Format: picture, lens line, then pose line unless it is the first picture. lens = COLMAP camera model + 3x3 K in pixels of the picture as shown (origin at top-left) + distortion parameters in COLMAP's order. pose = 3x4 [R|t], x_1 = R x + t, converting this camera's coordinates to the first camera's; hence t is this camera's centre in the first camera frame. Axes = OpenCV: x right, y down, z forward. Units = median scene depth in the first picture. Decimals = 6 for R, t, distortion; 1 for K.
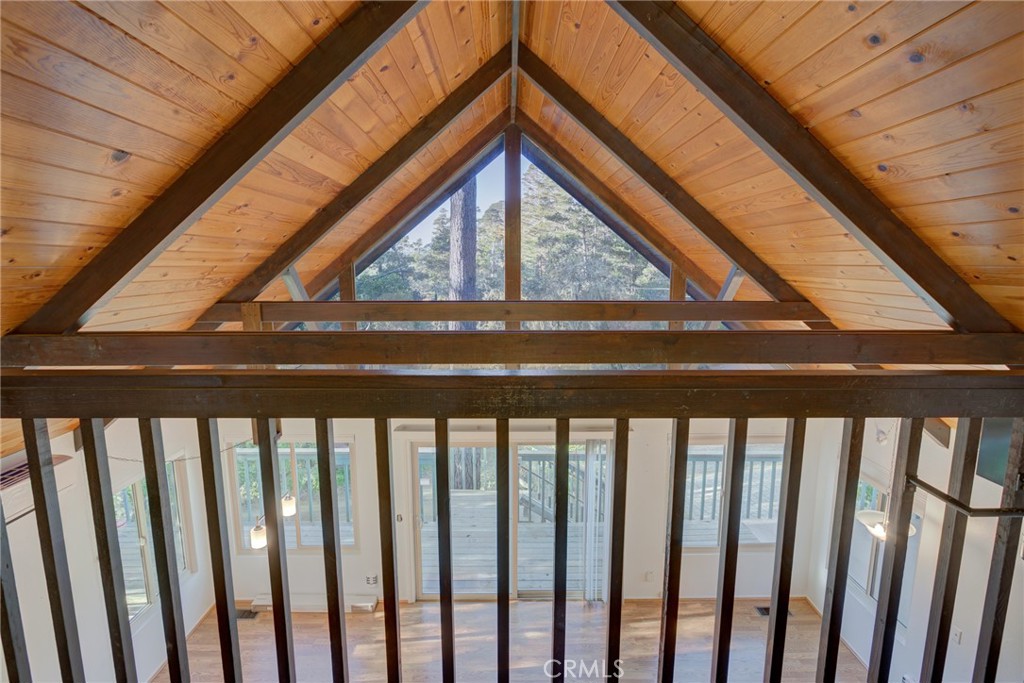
lens RADIAL K [[503.2, 0, 513.2], [0, 503.2, 341.3], [0, 0, 1]] dist [-0.013072, 0.001287]
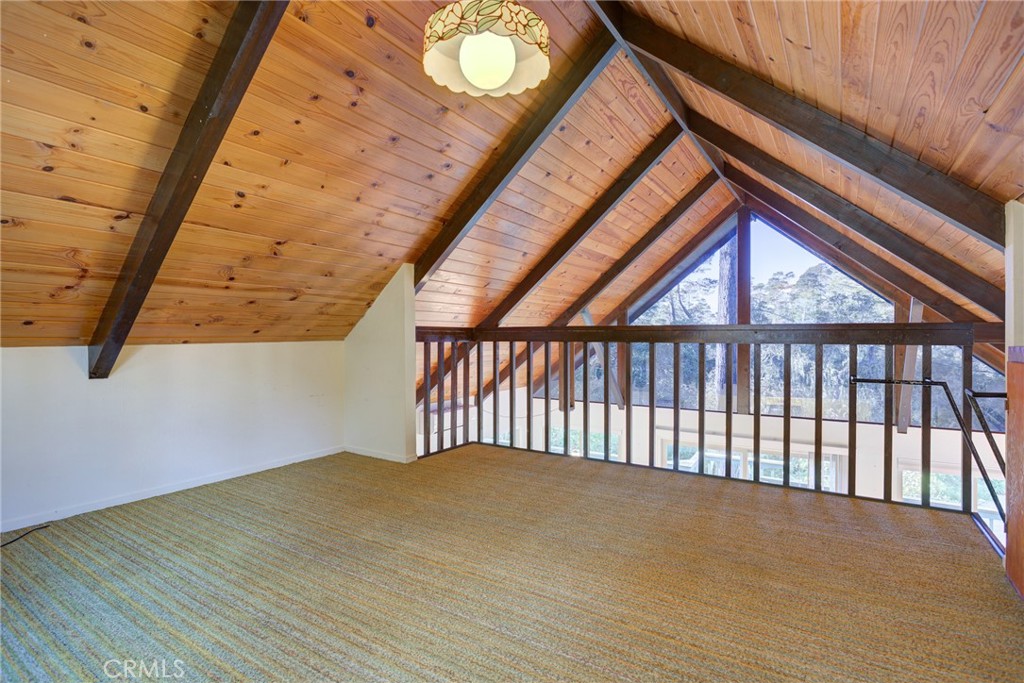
lens RADIAL K [[503.2, 0, 508.6], [0, 503.2, 339.1], [0, 0, 1]] dist [-0.013072, 0.001287]
pose [[0.831780, 0.003772, -0.555092, 0.332380], [-0.084571, 0.989164, -0.120005, 0.211894], [0.548625, 0.146763, 0.823086, -0.621321]]
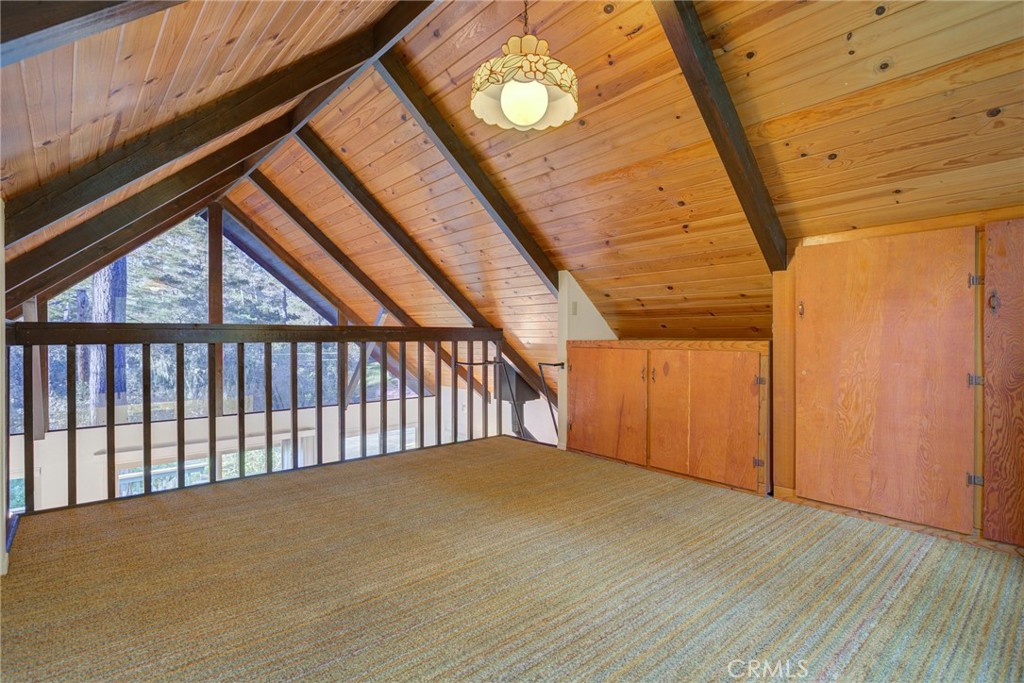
lens RADIAL K [[503.2, 0, 512.2], [0, 503.2, 341.2], [0, 0, 1]] dist [-0.013072, 0.001287]
pose [[0.757525, -0.005469, 0.652783, -0.401719], [0.098254, 0.989529, -0.105730, 0.218320], [-0.645369, 0.144232, 0.750130, -0.657889]]
